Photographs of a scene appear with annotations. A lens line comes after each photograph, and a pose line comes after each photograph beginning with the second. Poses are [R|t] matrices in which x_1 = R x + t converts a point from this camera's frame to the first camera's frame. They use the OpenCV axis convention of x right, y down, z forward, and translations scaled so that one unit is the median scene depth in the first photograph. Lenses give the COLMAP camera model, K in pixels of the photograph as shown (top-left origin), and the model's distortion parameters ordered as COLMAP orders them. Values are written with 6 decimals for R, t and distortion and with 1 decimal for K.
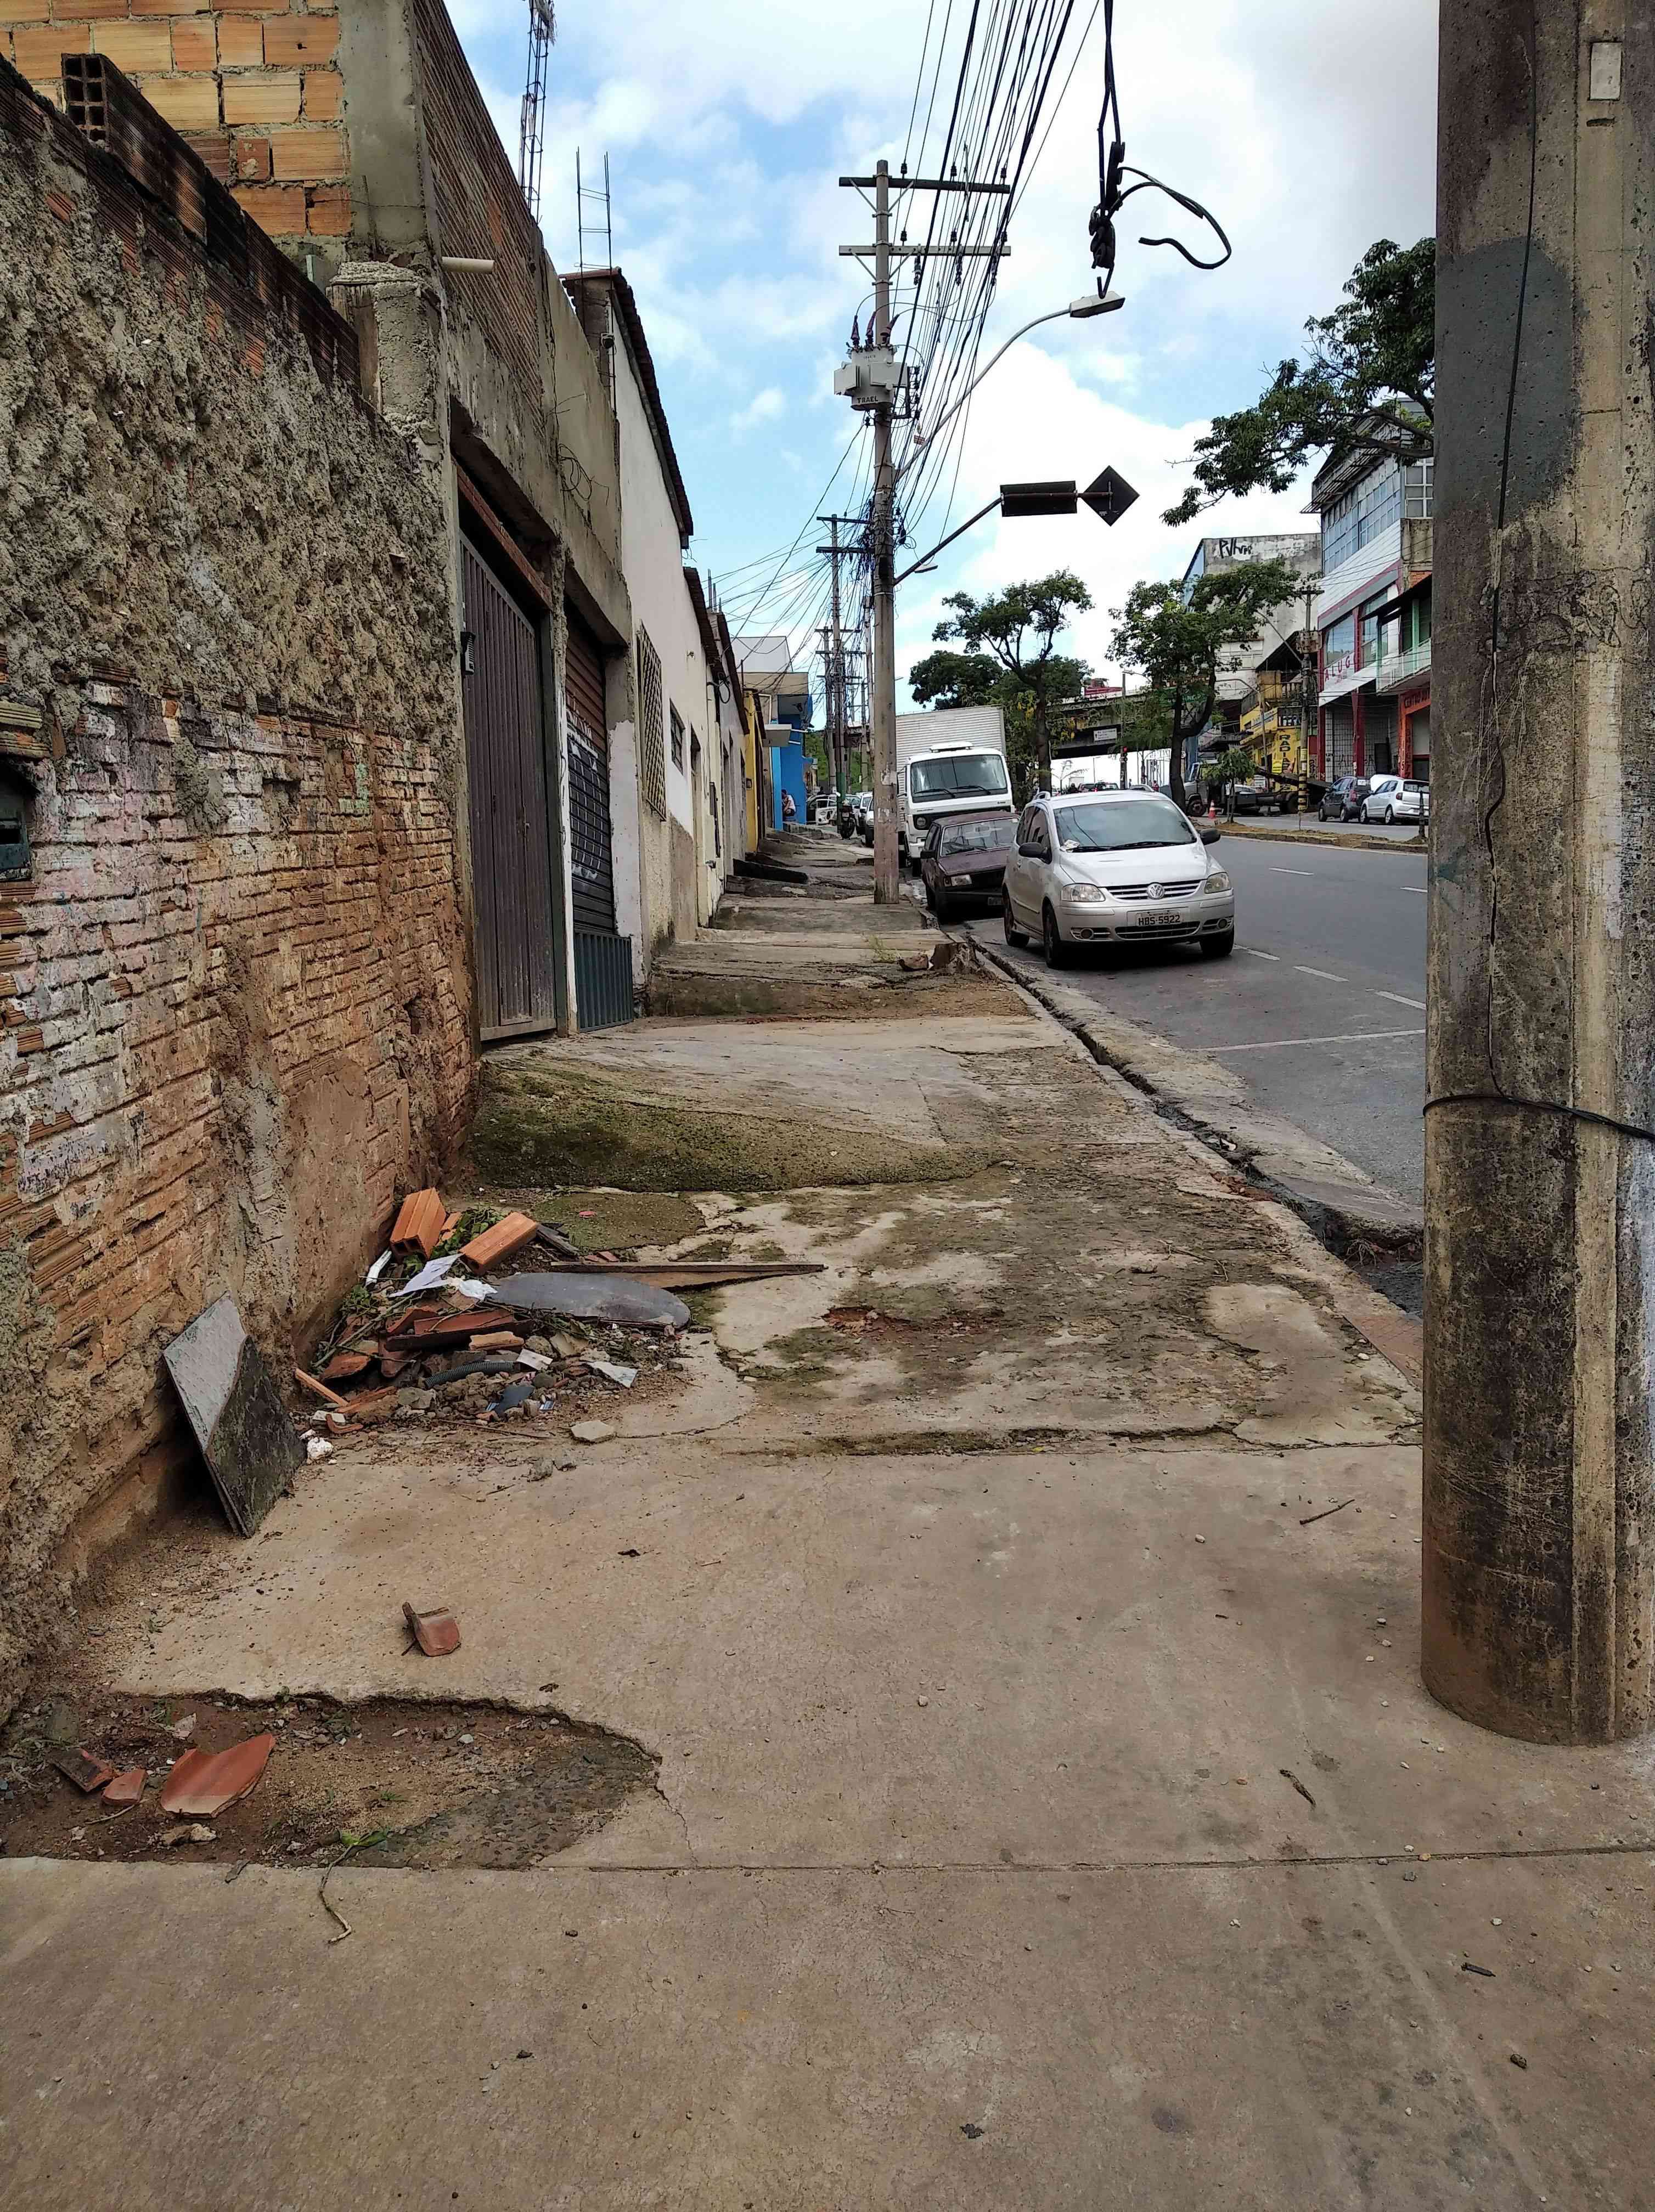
lens RADIAL K [[1685.8, 0, 827.5], [0, 1685.8, 1106.0], [0, 0, 1]] dist [0.066024, -0.170245]
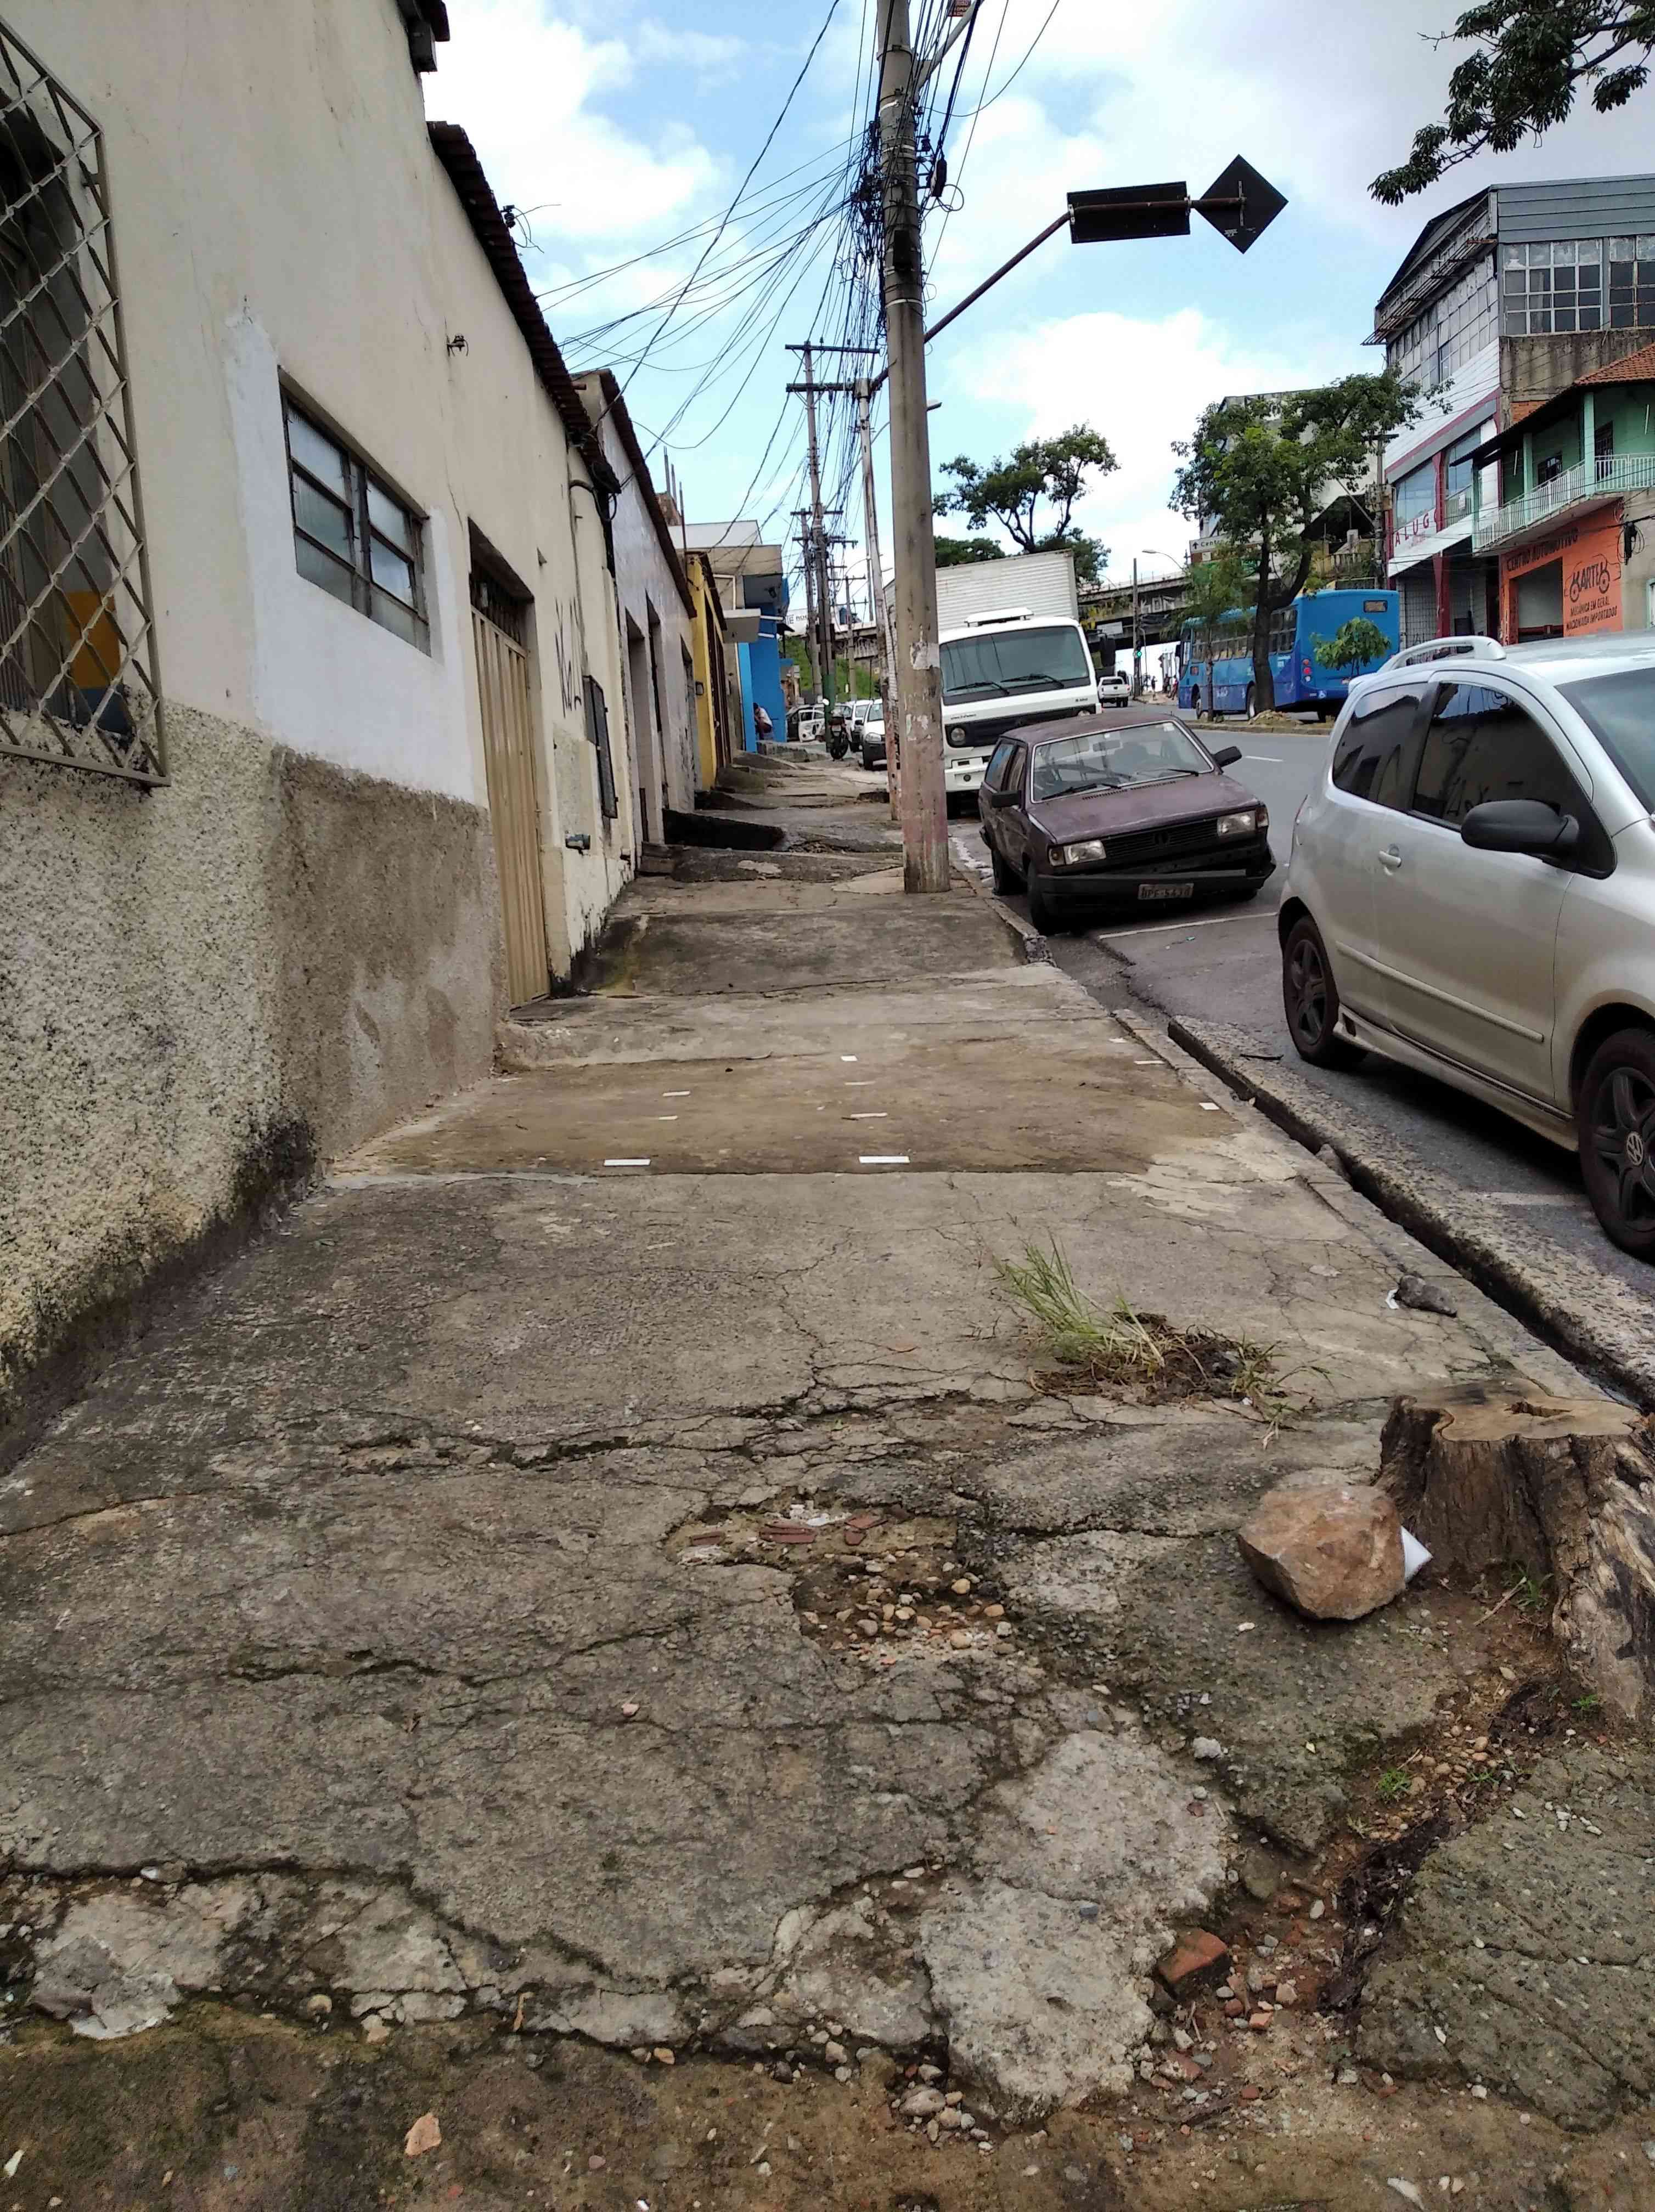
lens RADIAL K [[1632.4, 0, 795.6], [0, 1632.4, 1155.7], [0, 0, 1]] dist [-0.006896, -0.011753]
pose [[0.999197, -0.034830, -0.019826, -0.000007], [0.036388, 0.995755, 0.084547, -0.132790], [0.016797, -0.085200, 0.996222, 0.765705]]
